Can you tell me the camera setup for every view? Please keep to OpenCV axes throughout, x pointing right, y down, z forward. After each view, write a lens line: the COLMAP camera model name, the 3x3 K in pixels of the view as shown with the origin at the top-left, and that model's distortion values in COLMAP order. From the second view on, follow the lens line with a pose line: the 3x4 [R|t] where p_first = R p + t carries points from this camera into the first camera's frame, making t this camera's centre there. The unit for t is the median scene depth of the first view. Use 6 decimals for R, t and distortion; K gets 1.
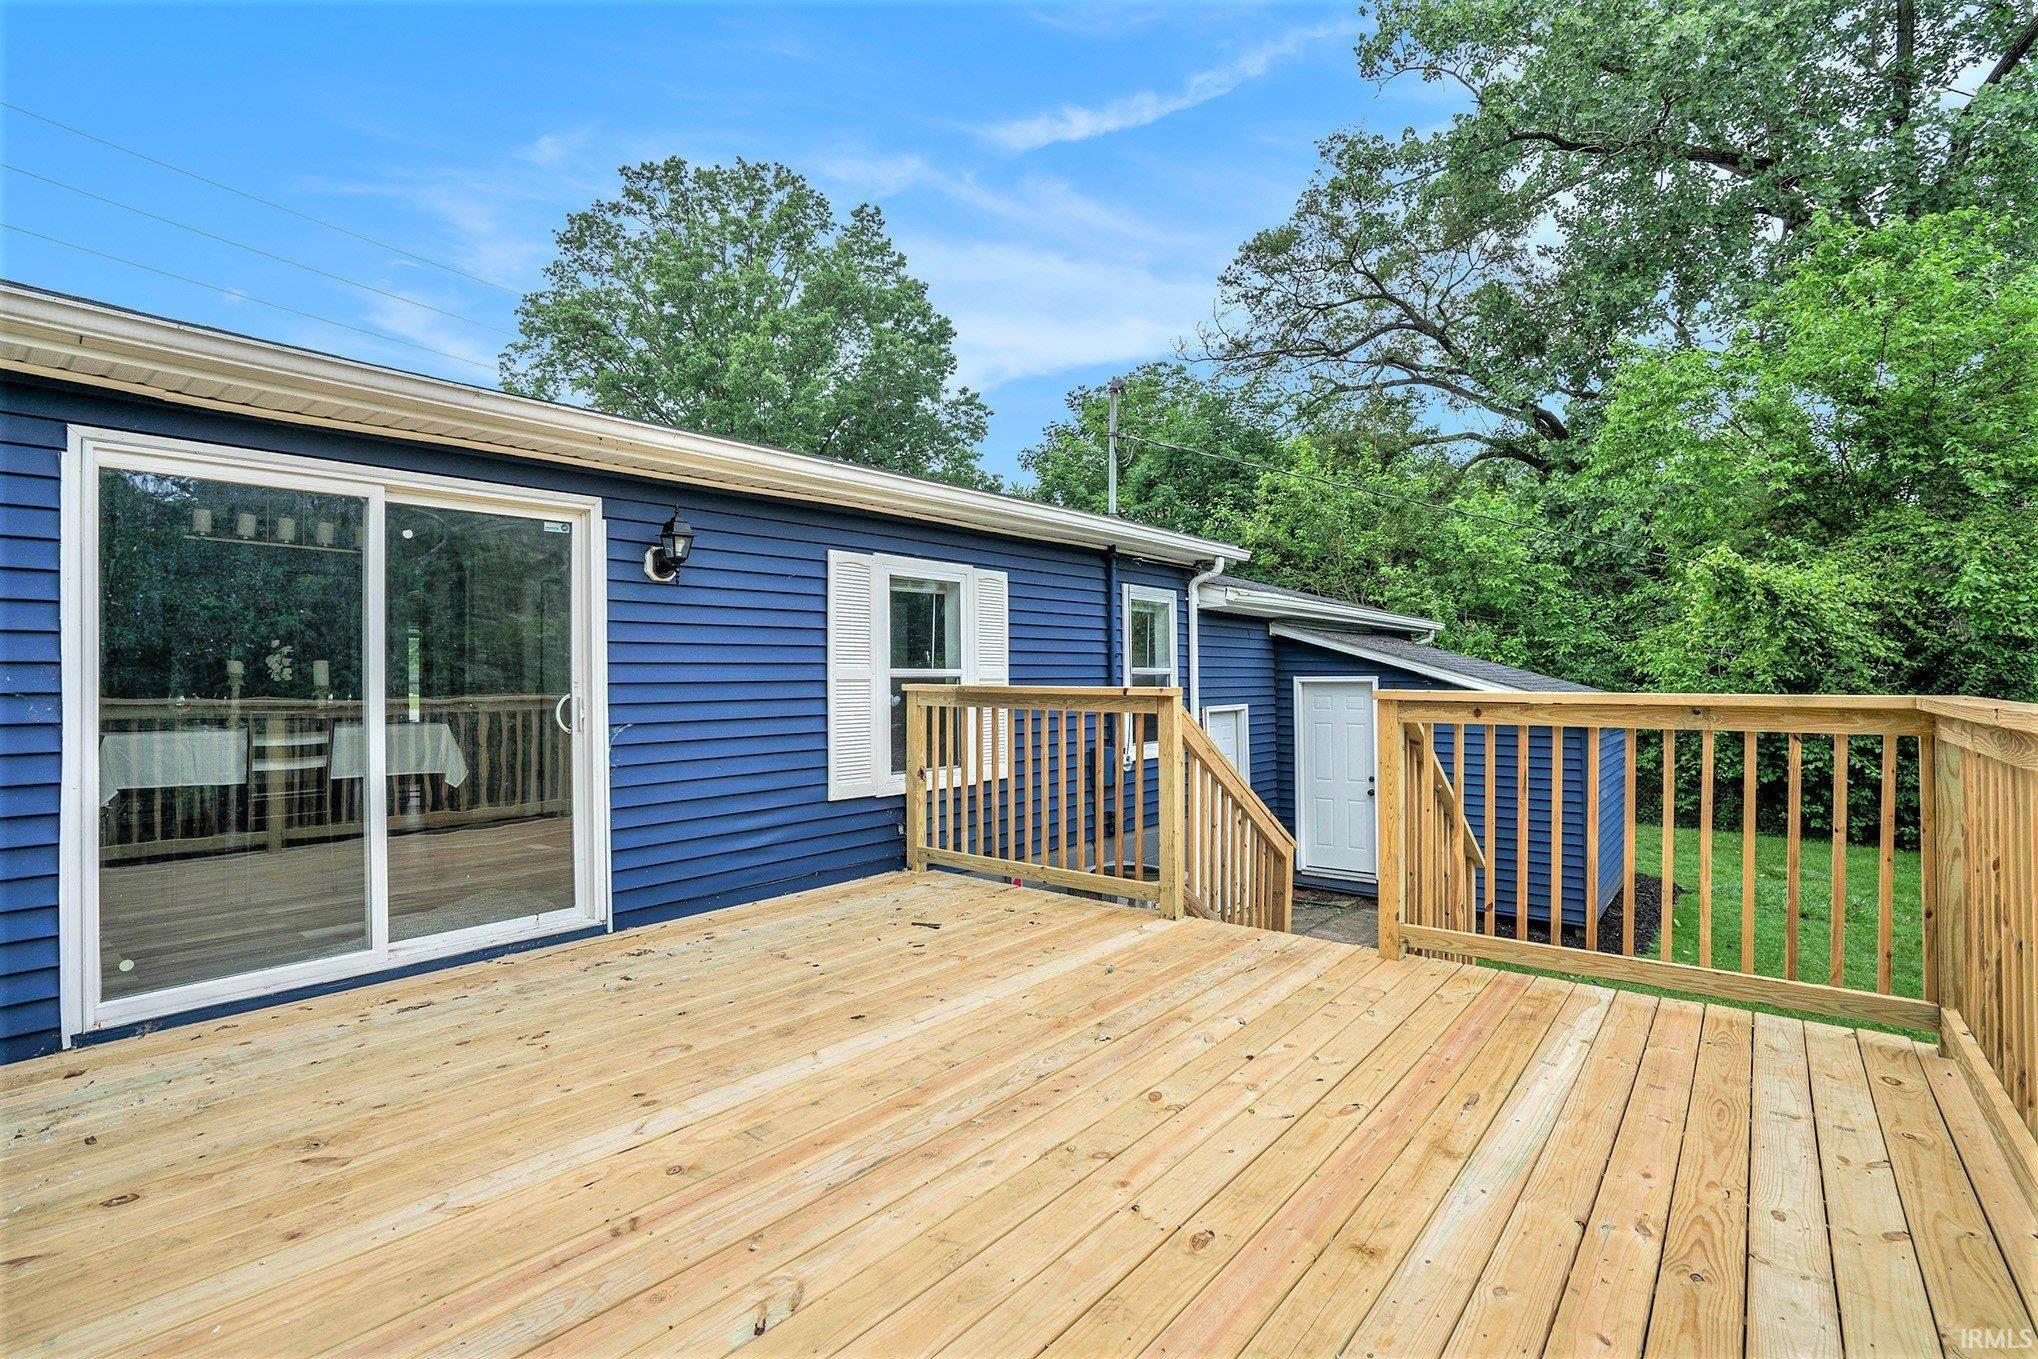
lens RADIAL K [[943.4, 0, 1021.0], [0, 943.4, 679.2], [0, 0, 1]] dist [-0.010970, 0.002879]
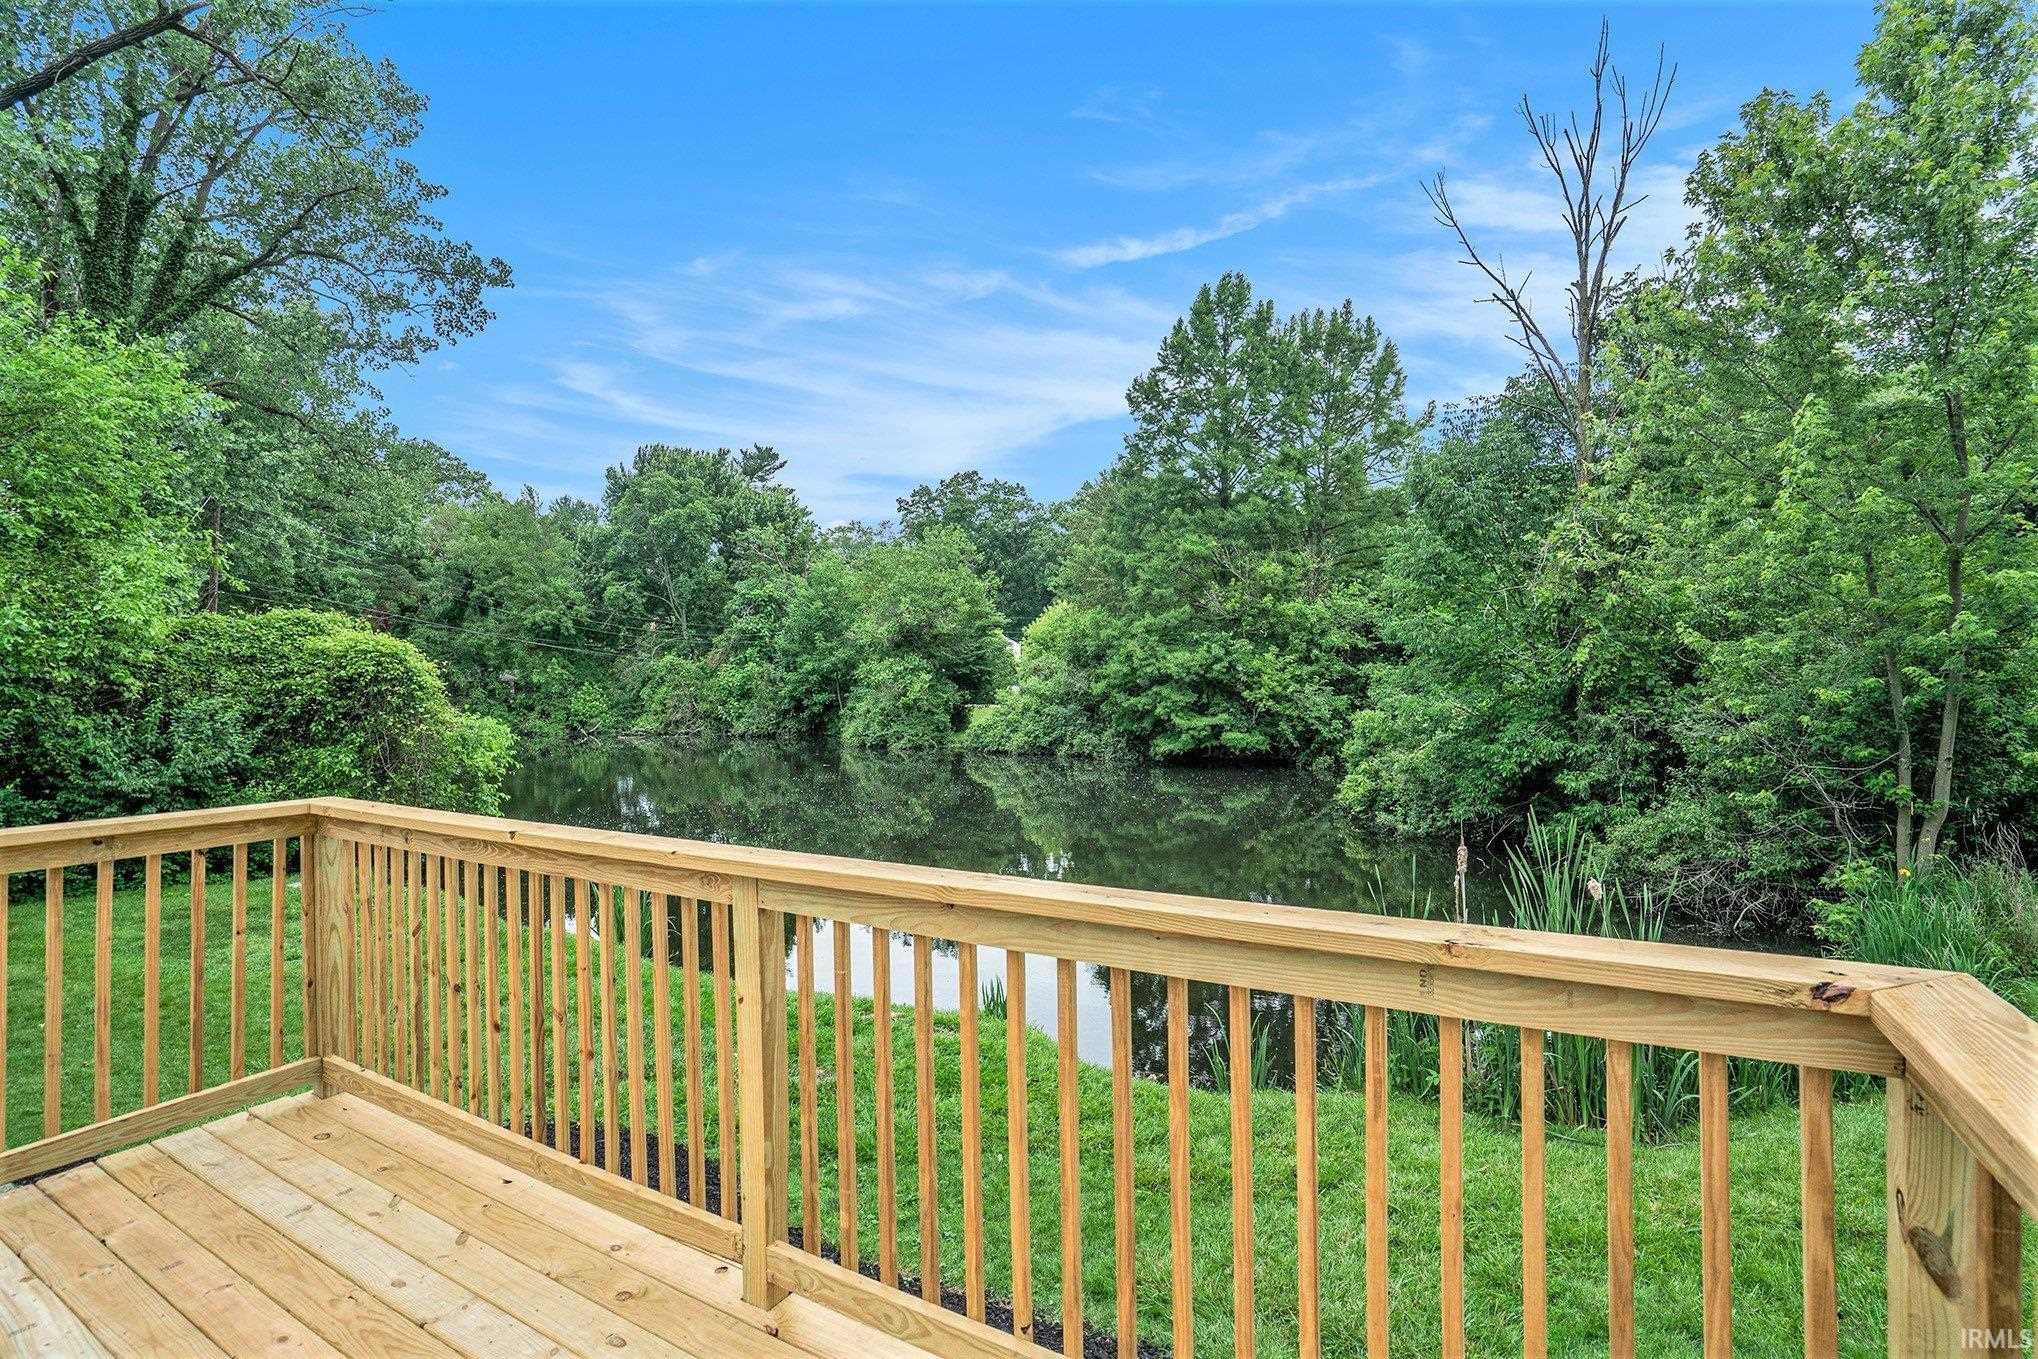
lens RADIAL K [[943.4, 0, 1015.4], [0, 943.4, 670.8], [0, 0, 1]] dist [-0.010970, 0.002879]
pose [[-0.134796, 0.007150, 0.990848, -0.306712], [0.008615, 0.999945, -0.006043, -0.120927], [-0.990836, 0.007722, -0.134850, 0.249824]]
